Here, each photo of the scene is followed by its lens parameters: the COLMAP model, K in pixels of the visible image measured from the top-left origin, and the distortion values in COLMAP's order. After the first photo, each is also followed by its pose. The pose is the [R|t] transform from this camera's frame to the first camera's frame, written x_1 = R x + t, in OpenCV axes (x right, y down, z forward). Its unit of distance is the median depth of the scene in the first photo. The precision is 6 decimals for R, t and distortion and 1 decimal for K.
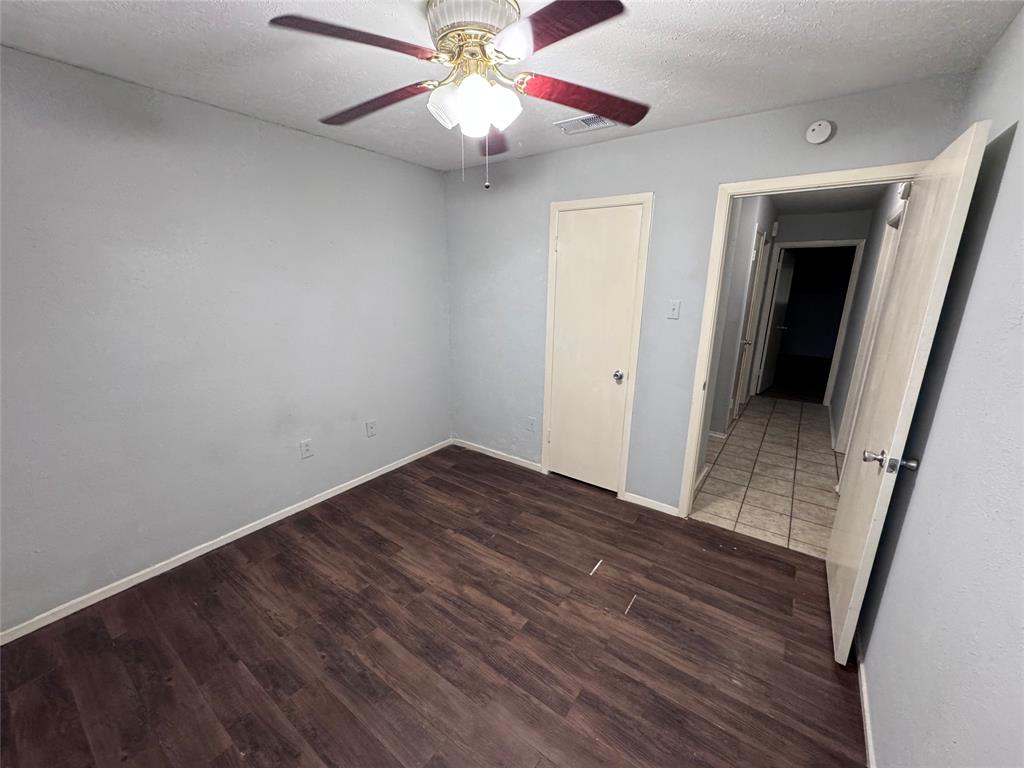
lens RADIAL K [[409.3, 0, 517.1], [0, 409.3, 385.4], [0, 0, 1]] dist [-0.002961, 0.000402]
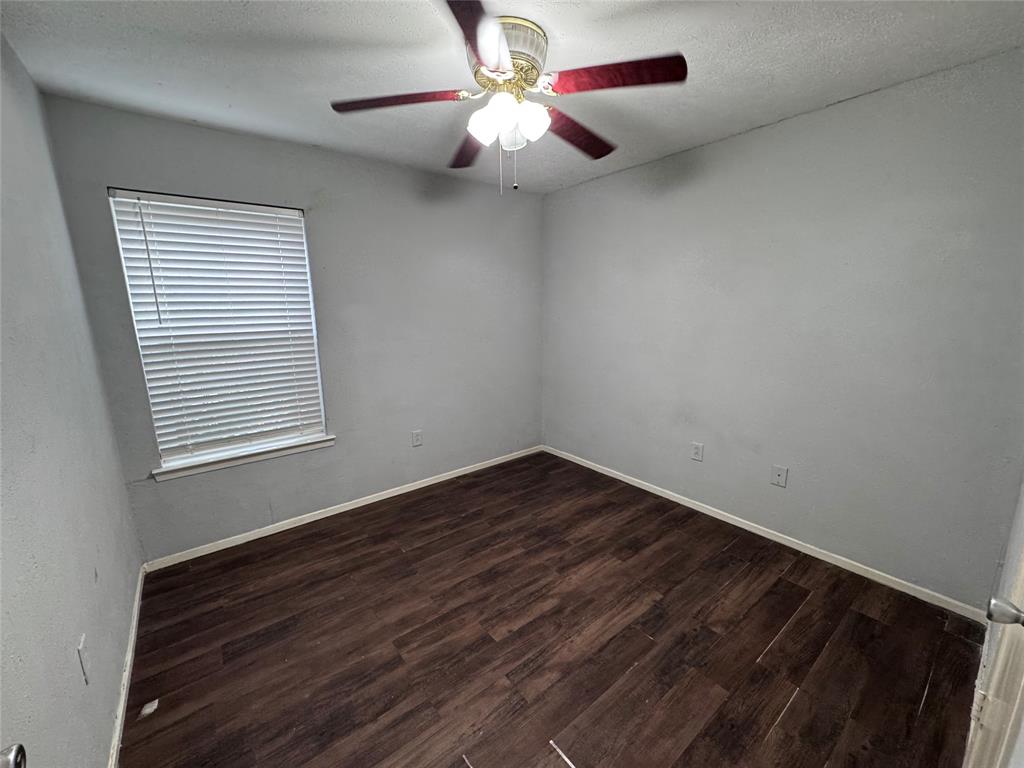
lens RADIAL K [[409.3, 0, 515.4], [0, 409.3, 385.9], [0, 0, 1]] dist [-0.002961, 0.000402]
pose [[-0.276854, 0.182988, -0.943328, 0.759077], [-0.234420, 0.939178, 0.250982, -0.210684], [0.931880, 0.290620, -0.217119, 1.032932]]
